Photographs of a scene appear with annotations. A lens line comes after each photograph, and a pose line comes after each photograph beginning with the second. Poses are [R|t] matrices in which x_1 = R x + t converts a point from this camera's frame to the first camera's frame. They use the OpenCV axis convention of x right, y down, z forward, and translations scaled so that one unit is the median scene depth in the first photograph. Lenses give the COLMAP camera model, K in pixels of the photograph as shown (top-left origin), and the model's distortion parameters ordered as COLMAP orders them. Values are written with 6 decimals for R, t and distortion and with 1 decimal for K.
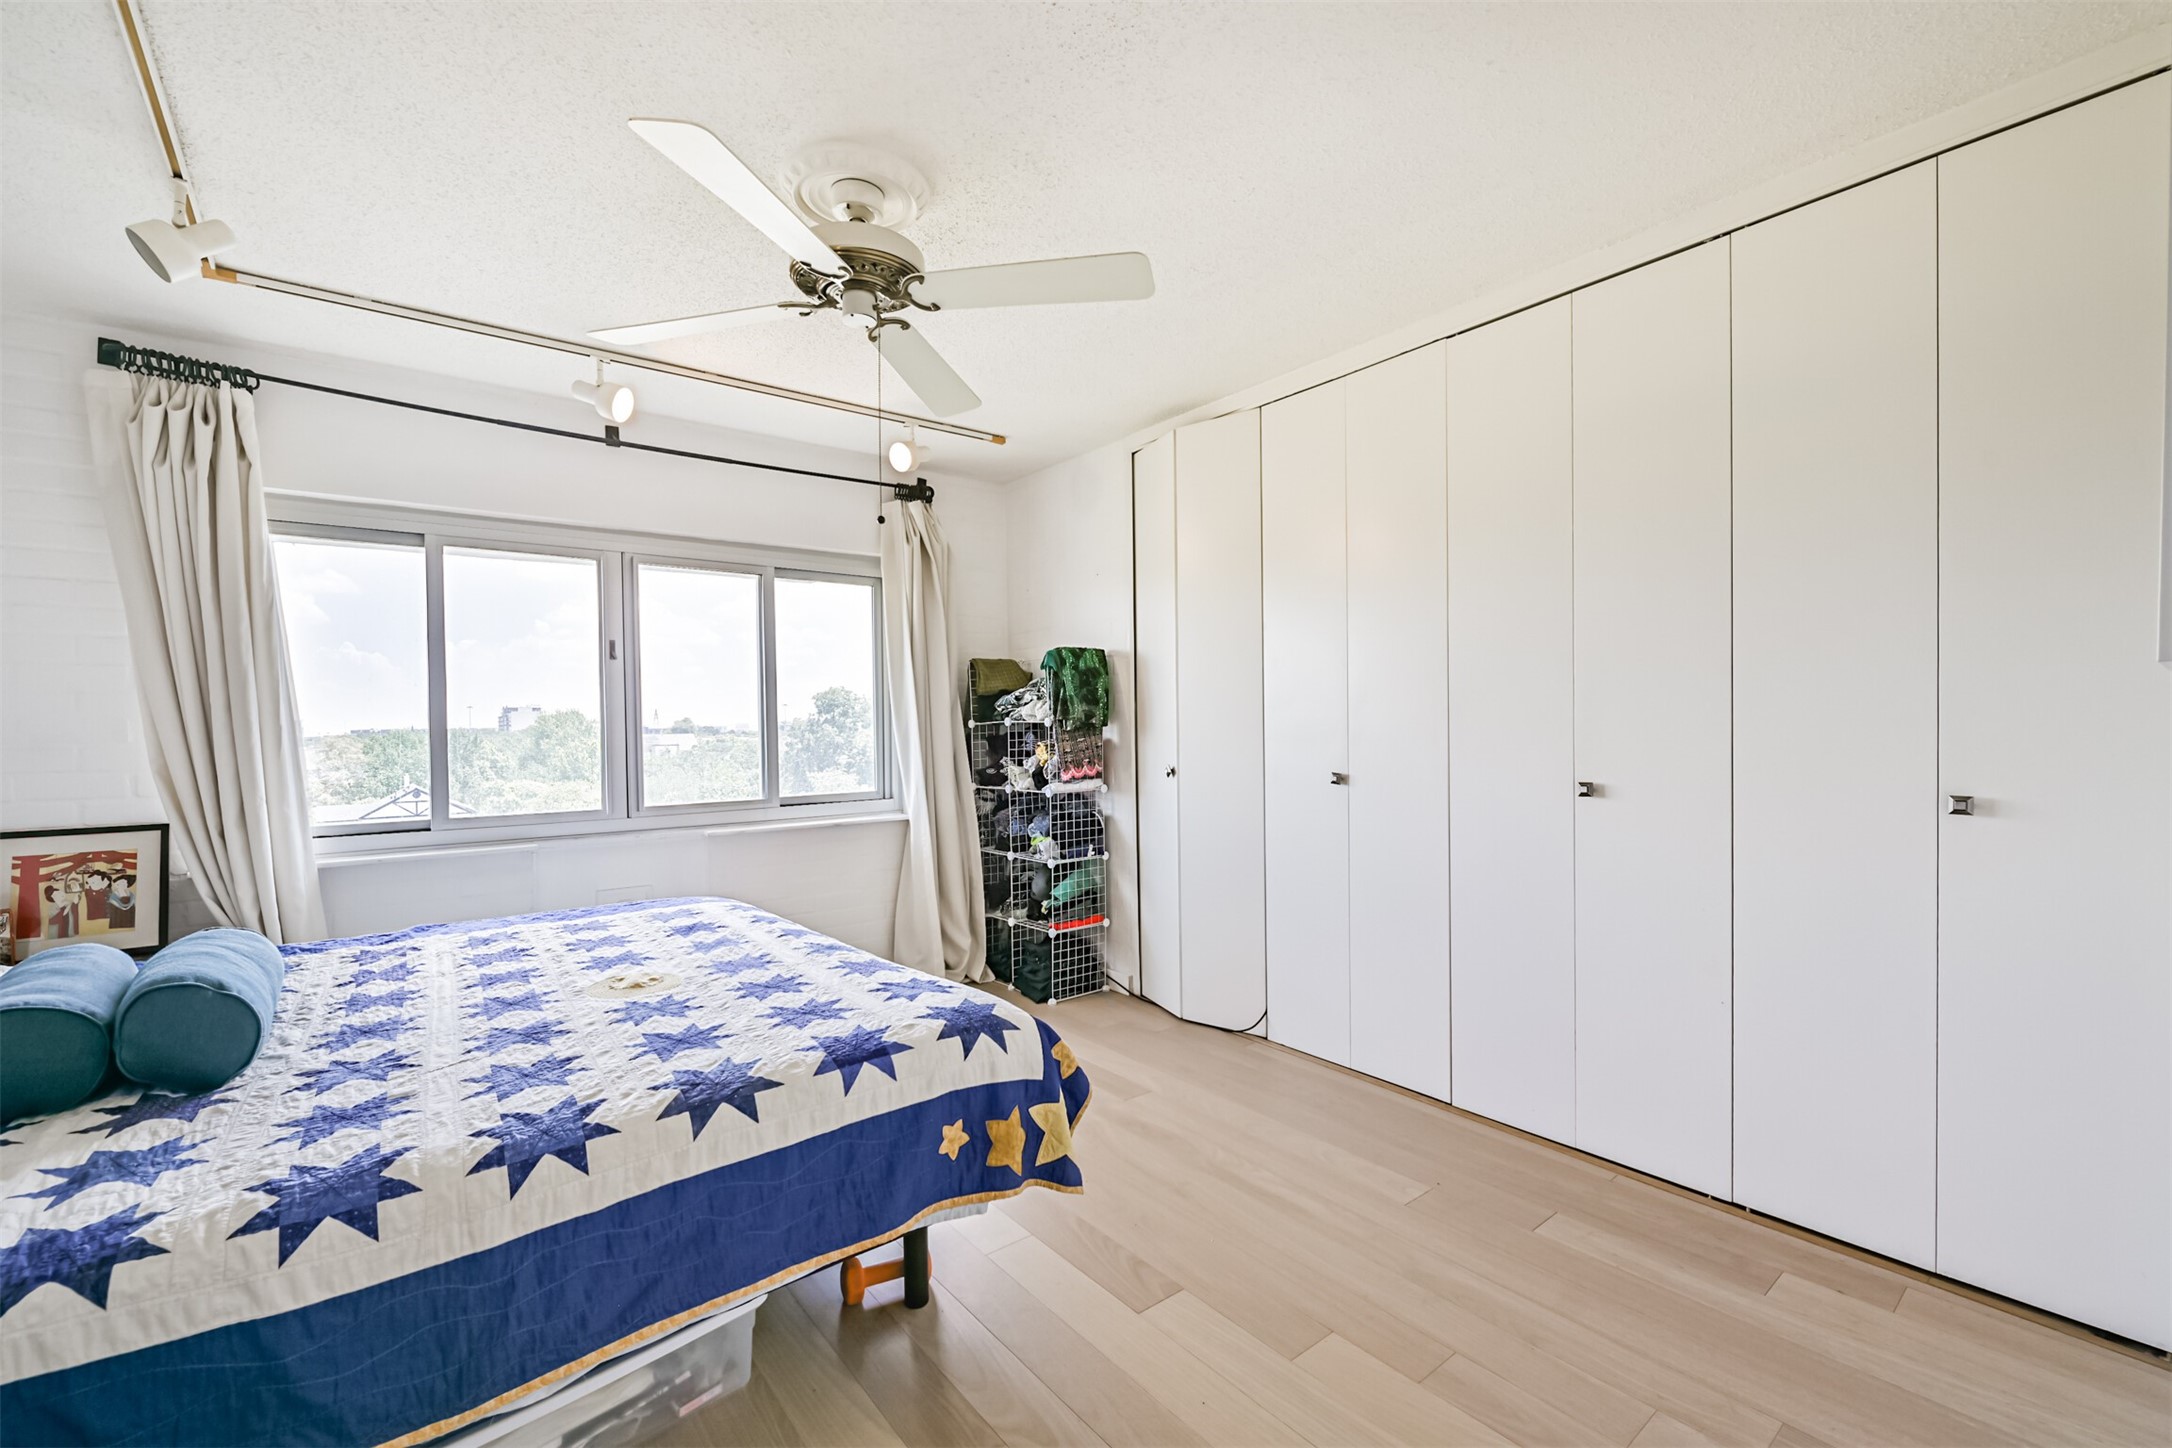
lens RADIAL K [[915.2, 0, 1088.7], [0, 915.2, 726.3], [0, 0, 1]] dist [-0.001794, -0.000369]
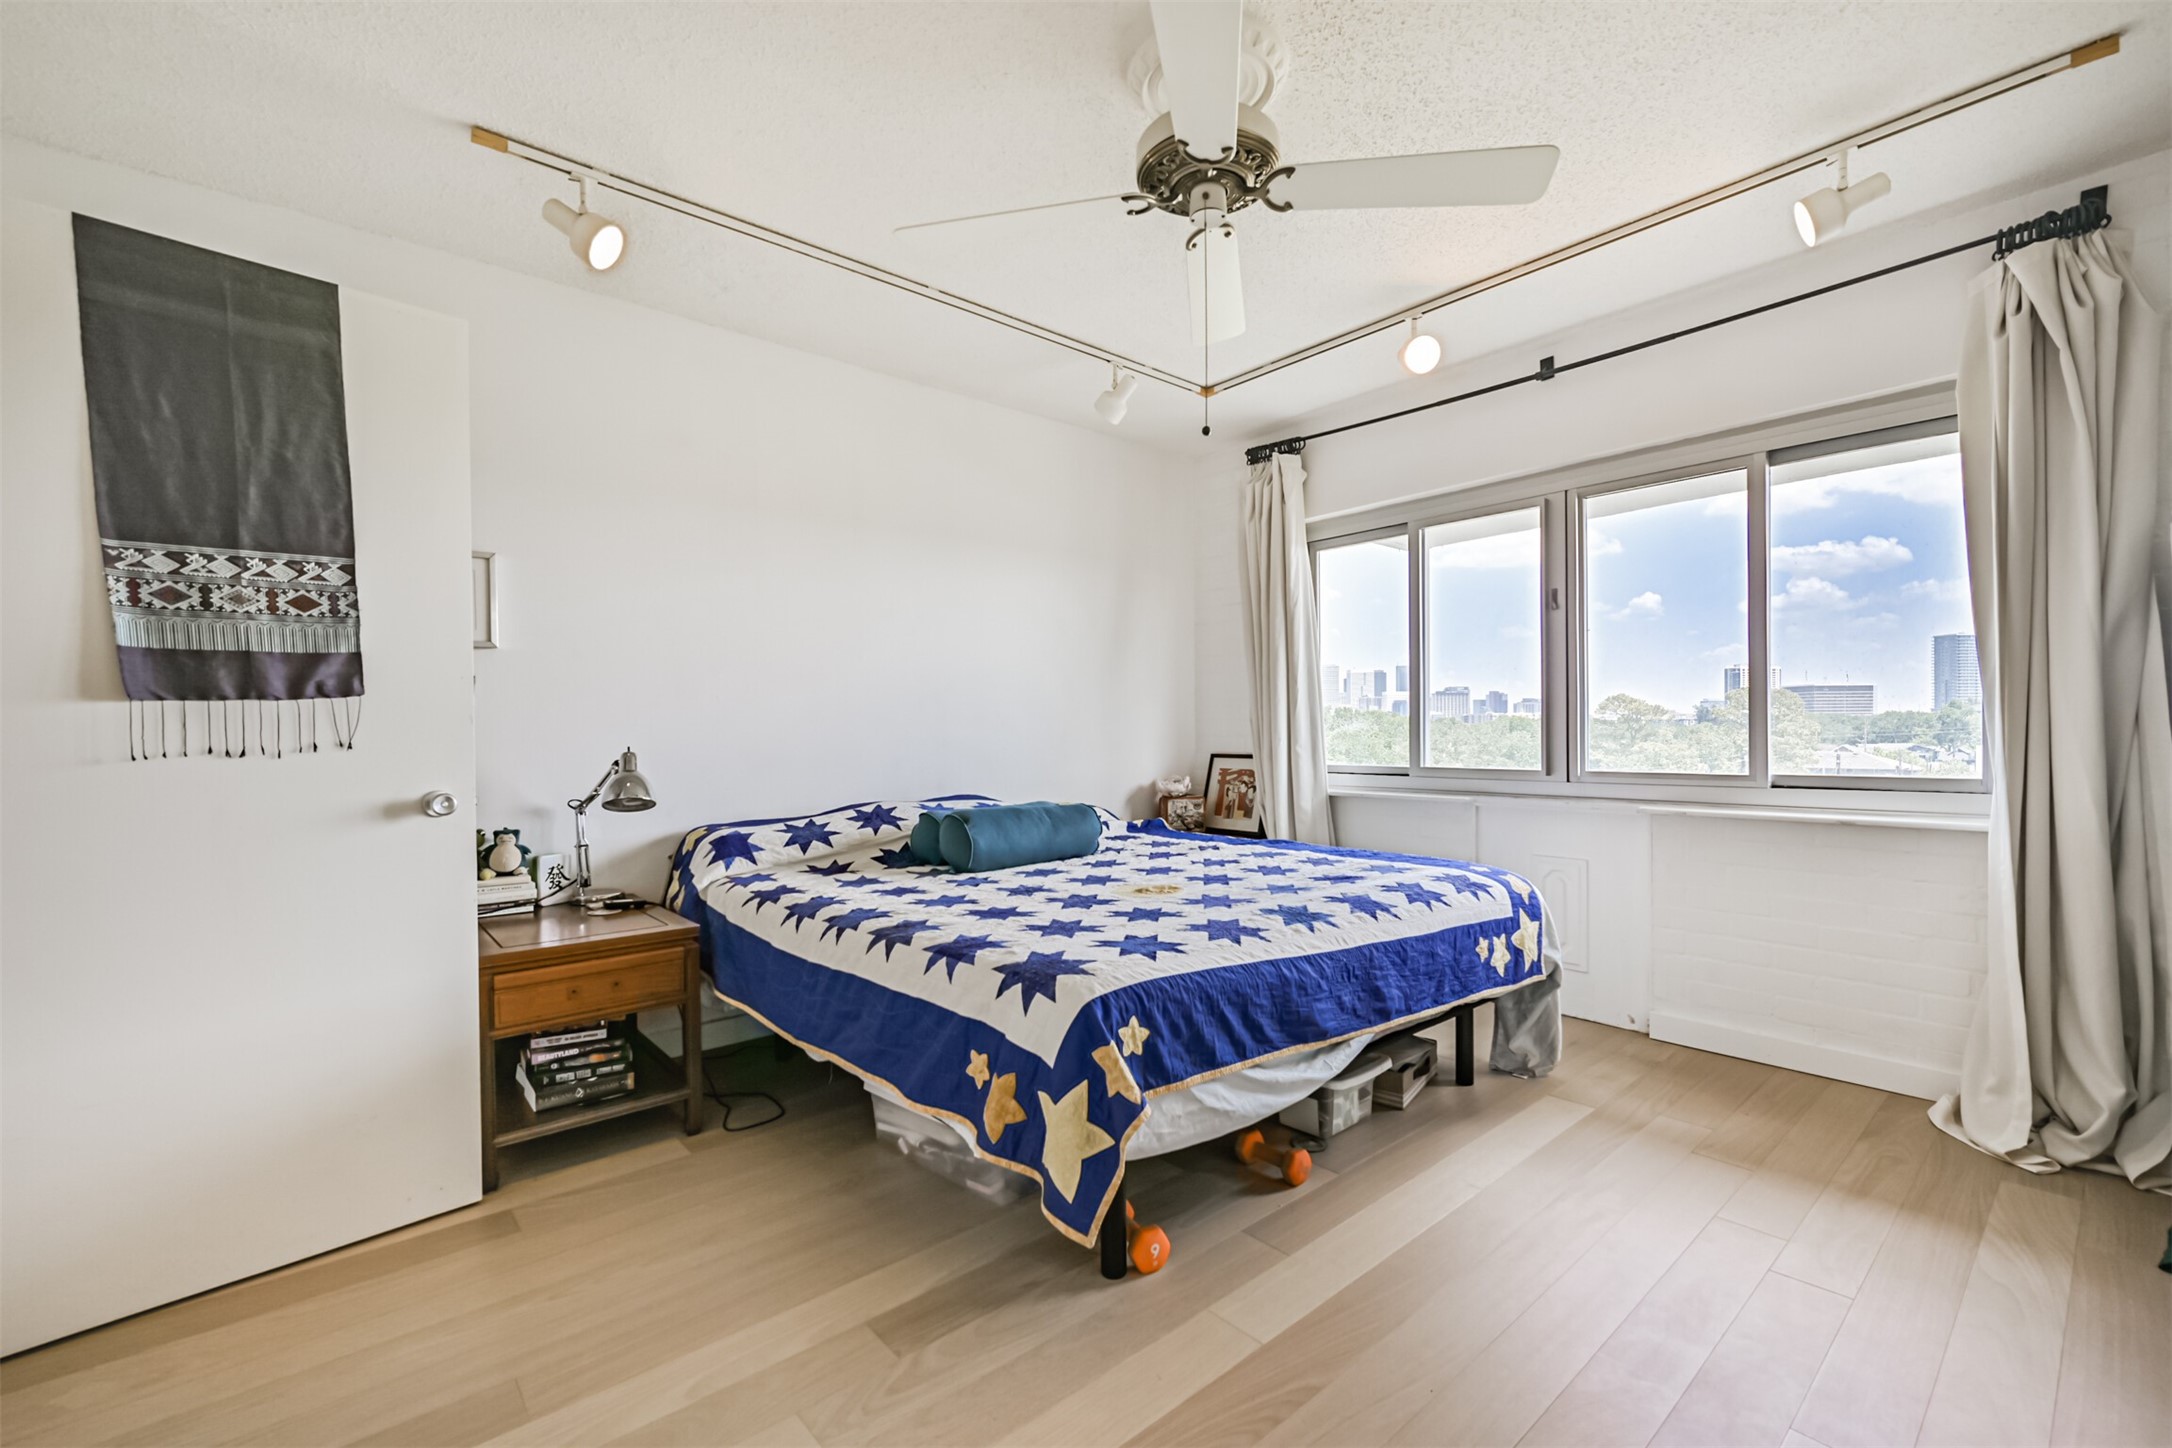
lens RADIAL K [[915.2, 0, 1088.7], [0, 915.2, 726.3], [0, 0, 1]] dist [-0.001794, -0.000369]
pose [[0.044547, 0.011502, -0.998941, 0.395115], [0.009700, 0.999882, 0.011945, 0.030337], [0.998960, -0.010222, 0.044430, 0.499103]]
